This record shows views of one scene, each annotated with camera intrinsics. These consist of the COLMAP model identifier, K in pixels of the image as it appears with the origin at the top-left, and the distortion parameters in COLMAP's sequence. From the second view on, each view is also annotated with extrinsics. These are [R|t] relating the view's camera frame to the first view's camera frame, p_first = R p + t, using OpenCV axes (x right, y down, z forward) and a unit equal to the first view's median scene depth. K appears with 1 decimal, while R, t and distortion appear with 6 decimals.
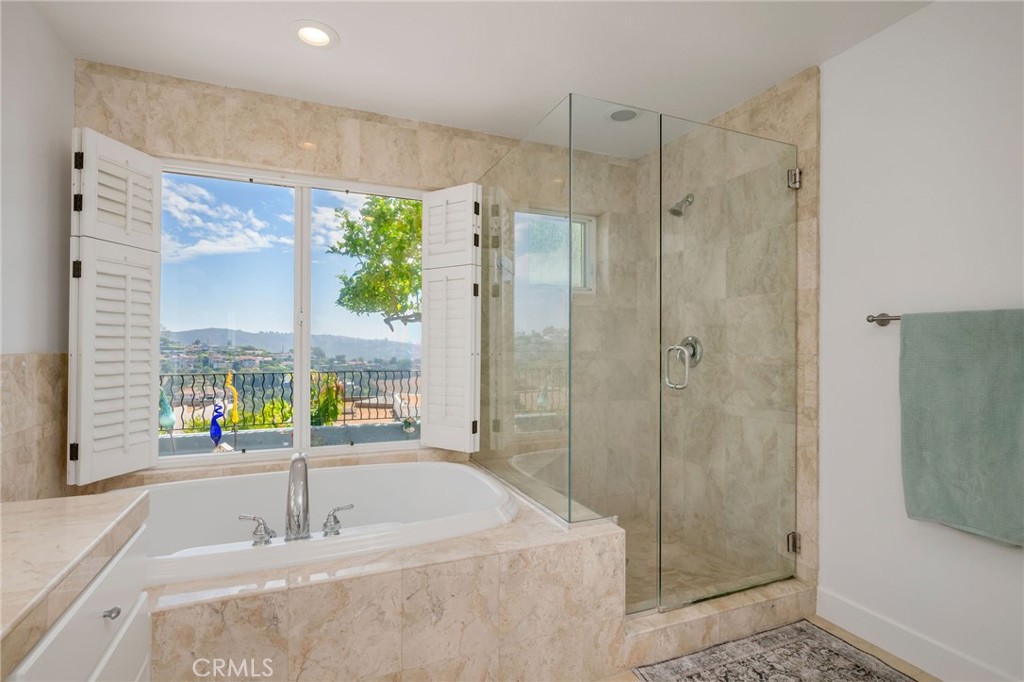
lens RADIAL K [[500.7, 0, 512.5], [0, 500.7, 343.2], [0, 0, 1]] dist [-0.000024, -0.000240]
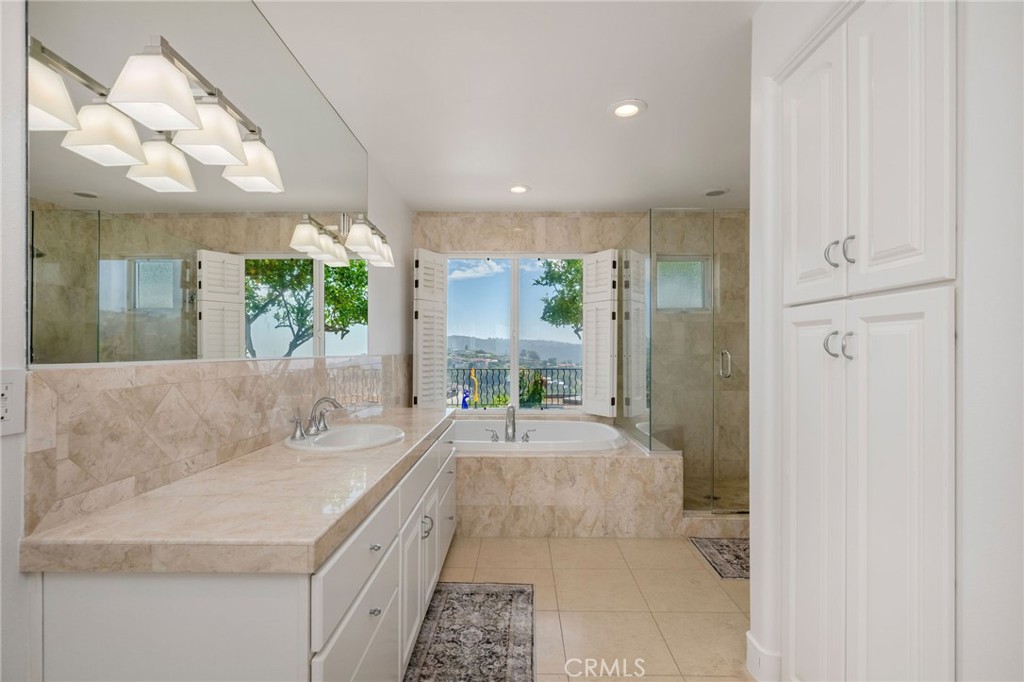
lens RADIAL K [[476.3, 0, 512.0], [0, 476.3, 341.0], [0, 0, 1]] dist [0.000201, 0.000008]
pose [[0.913960, -0.008042, -0.405724, 0.246826], [0.002879, 0.999907, -0.013334, -0.006440], [0.405794, 0.011019, 0.913898, -0.522367]]
